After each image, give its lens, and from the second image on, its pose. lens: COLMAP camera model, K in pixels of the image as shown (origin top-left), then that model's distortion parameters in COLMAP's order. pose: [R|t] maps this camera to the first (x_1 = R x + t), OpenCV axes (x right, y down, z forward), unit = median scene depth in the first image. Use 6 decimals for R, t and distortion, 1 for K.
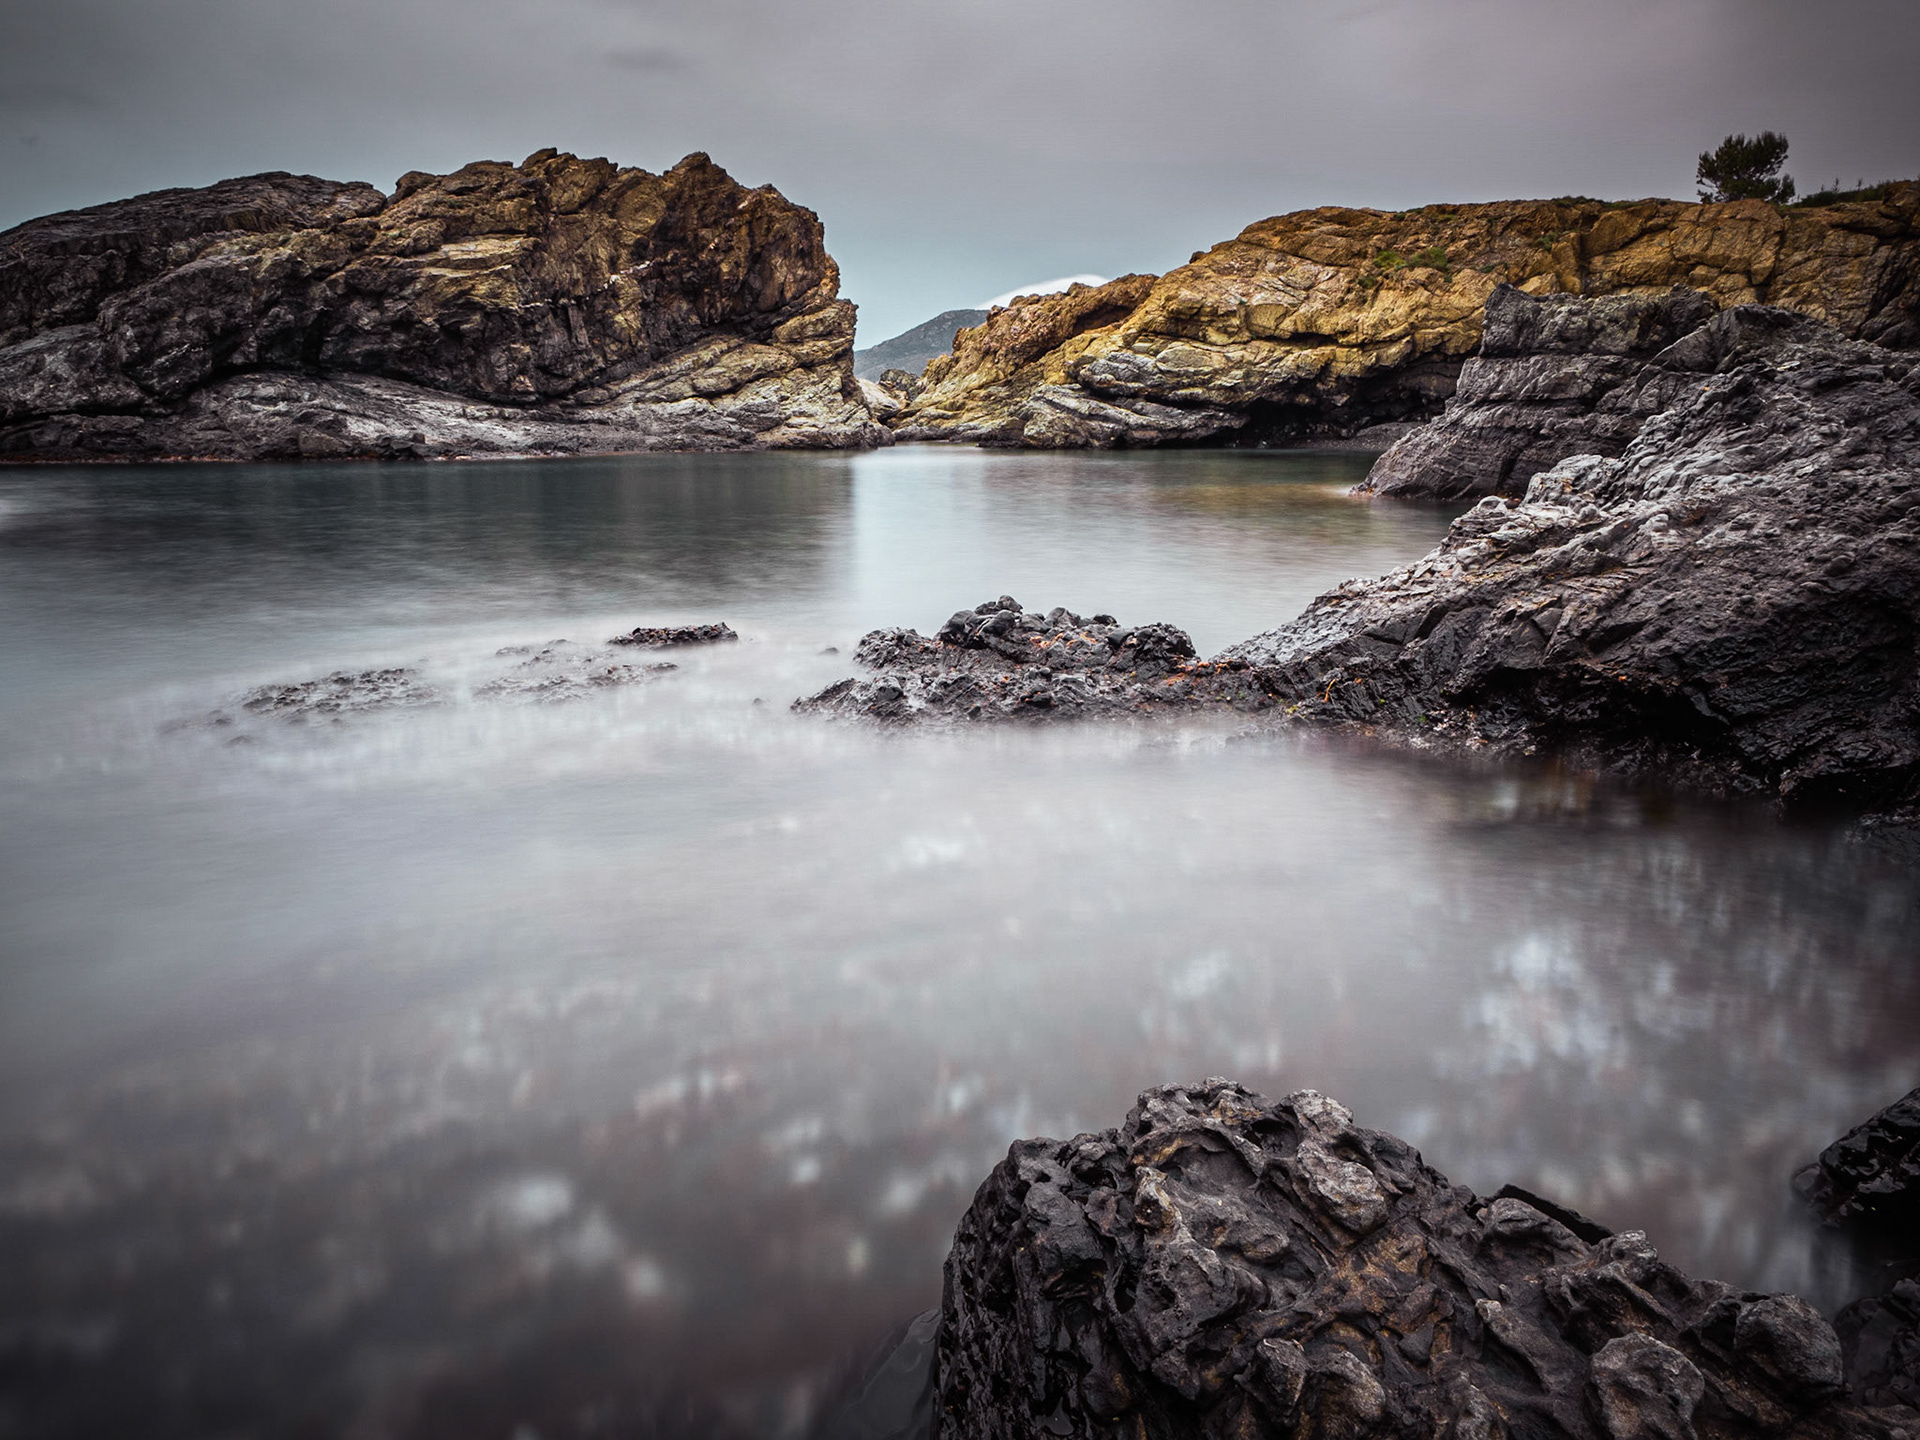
lens RADIAL K [[1420.9, 0, 957.9], [0, 1420.9, 706.5], [0, 0, 1]] dist [-0.021786, 0.012951]
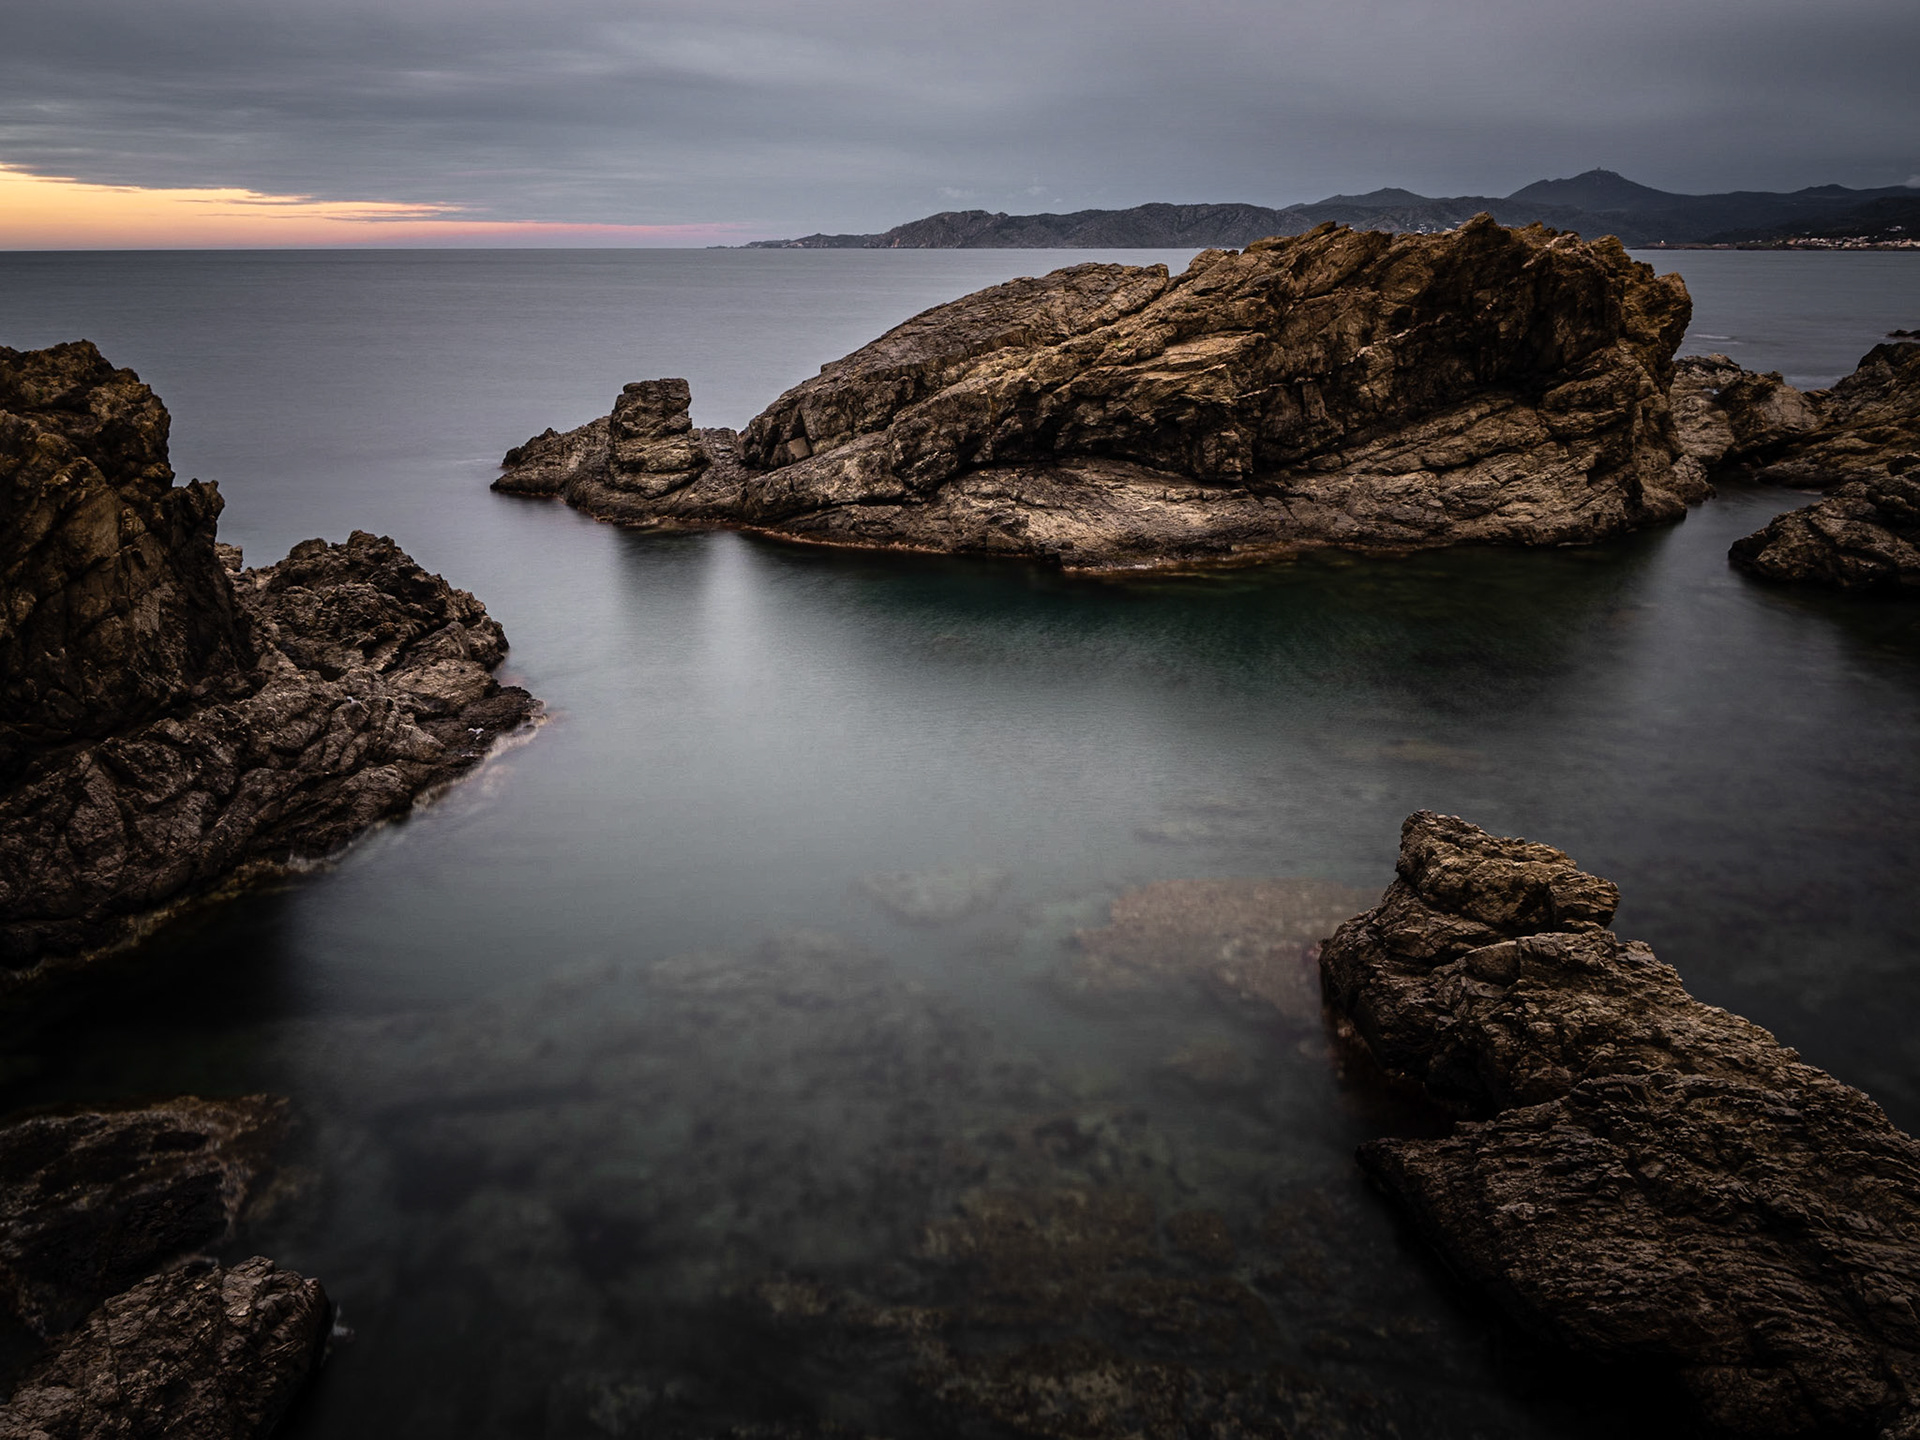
lens RADIAL K [[1435.1, 0, 927.5], [0, 1435.1, 714.6], [0, 0, 1]] dist [-0.007503, -0.001223]
pose [[0.710059, 0.216200, -0.670129, 0.404088], [-0.134563, 0.975820, 0.172243, -0.249194], [0.691165, -0.032128, 0.721983, 0.017009]]
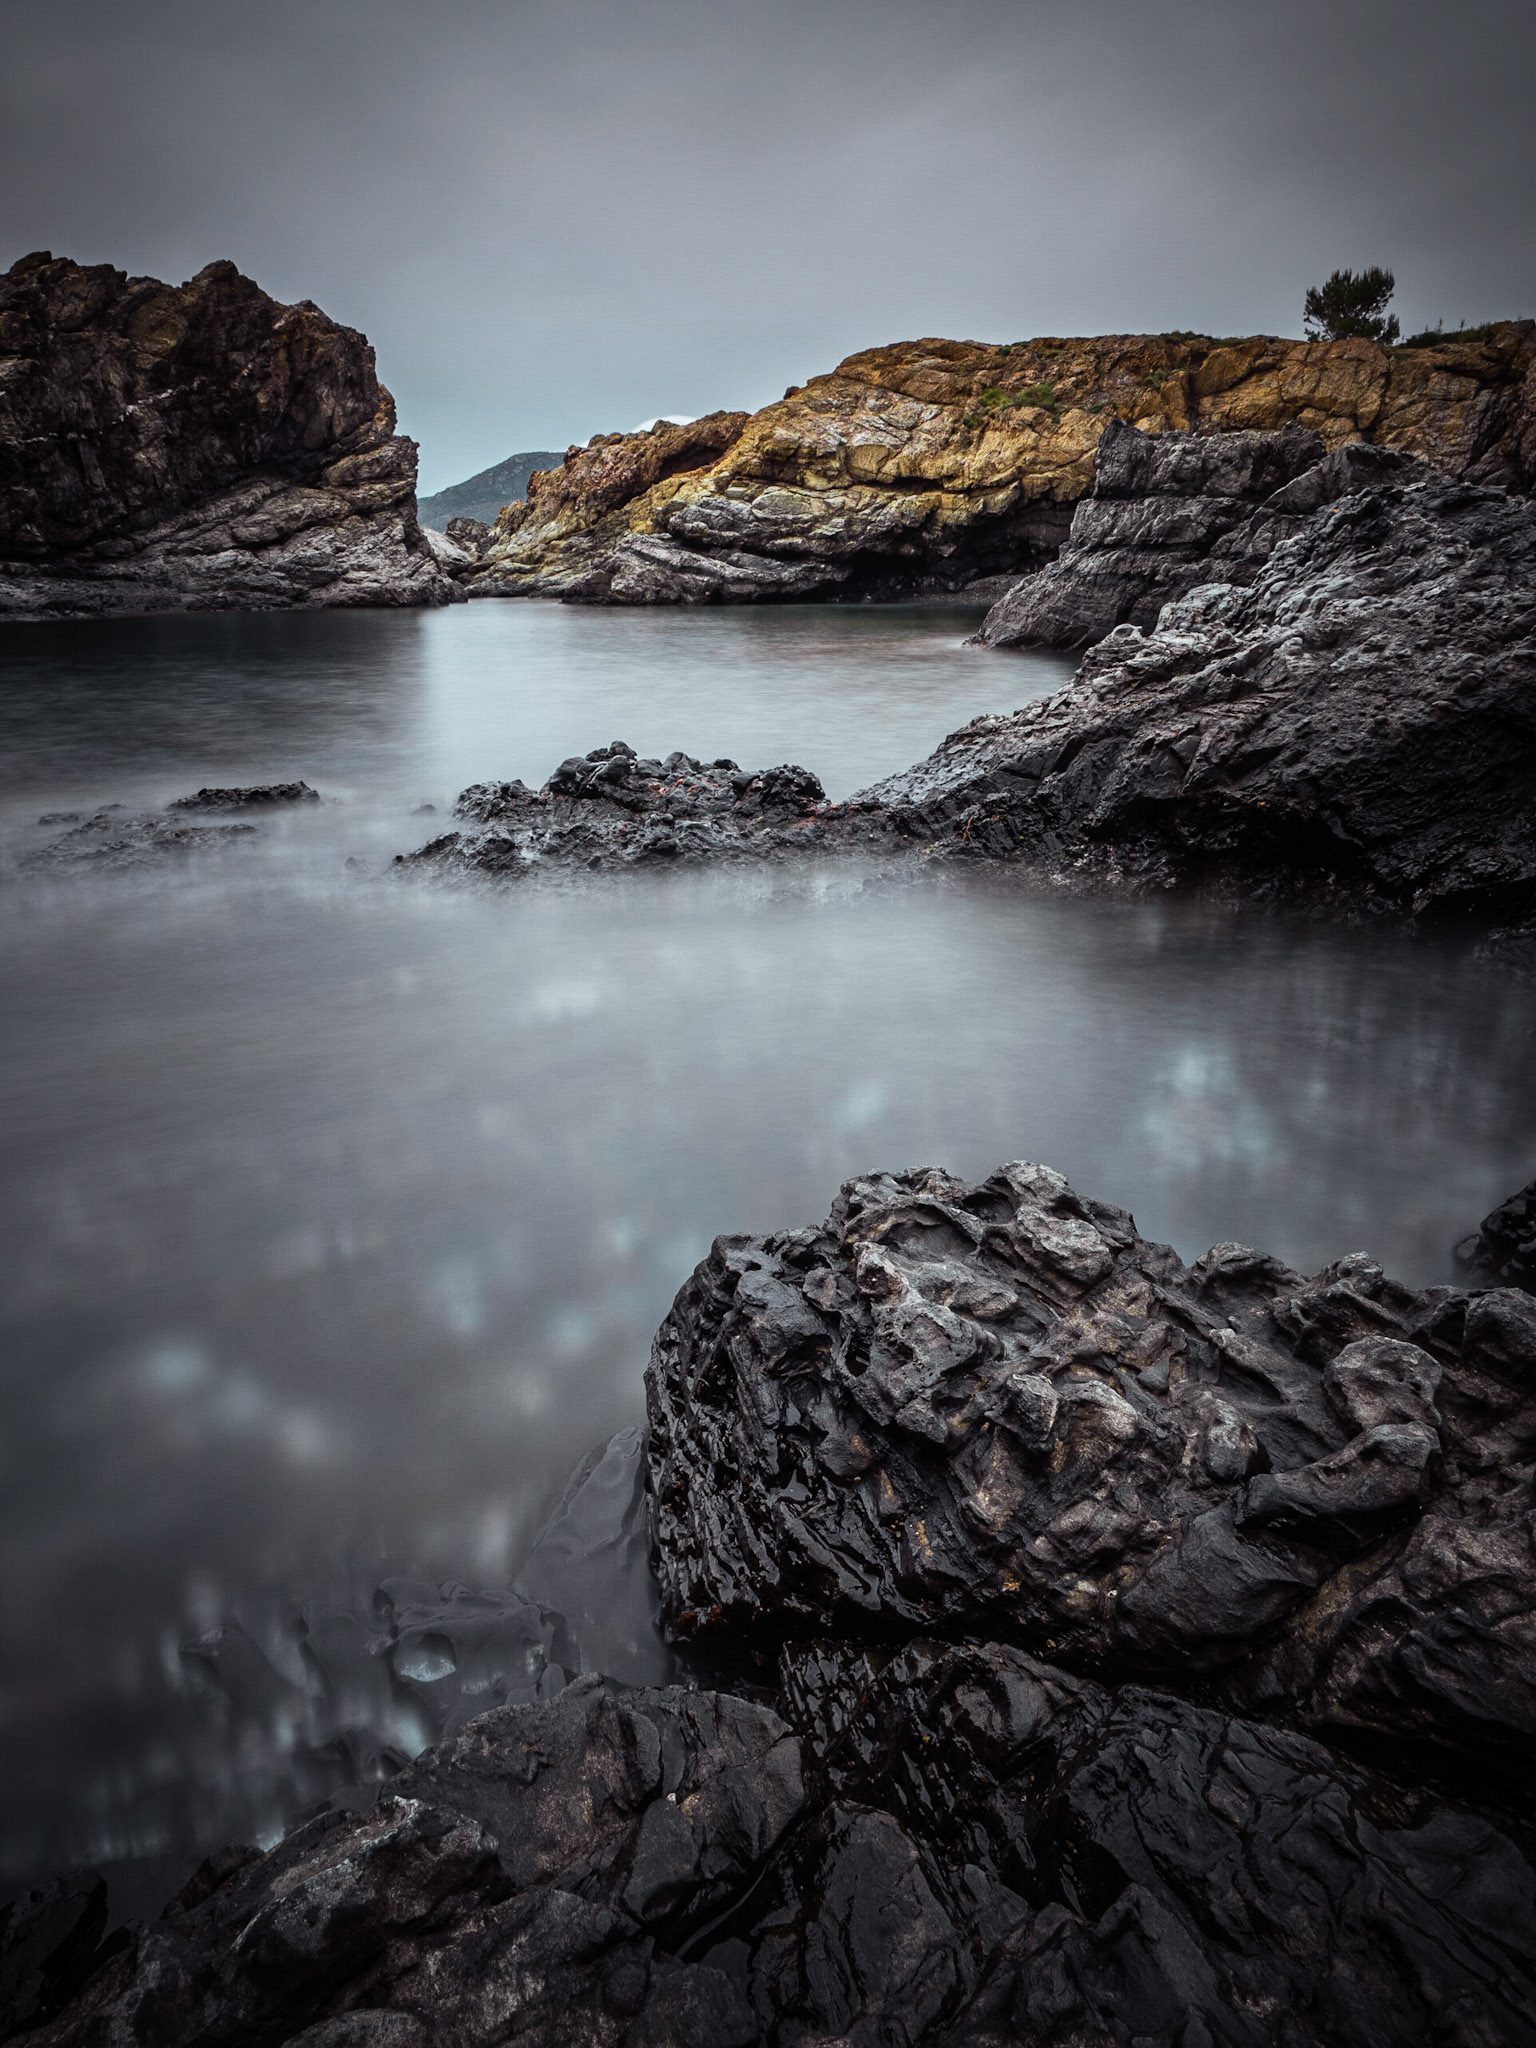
lens RADIAL K [[1515.6, 0, 768.0], [0, 1515.6, 1024.0], [0, 0, 1]] dist [-0.021786, 0.012951]
pose [[0.989136, -0.043964, 0.140277, -0.003404], [0.031525, 0.995470, 0.089695, 0.004093], [-0.143585, -0.084298, 0.986041, 0.000405]]
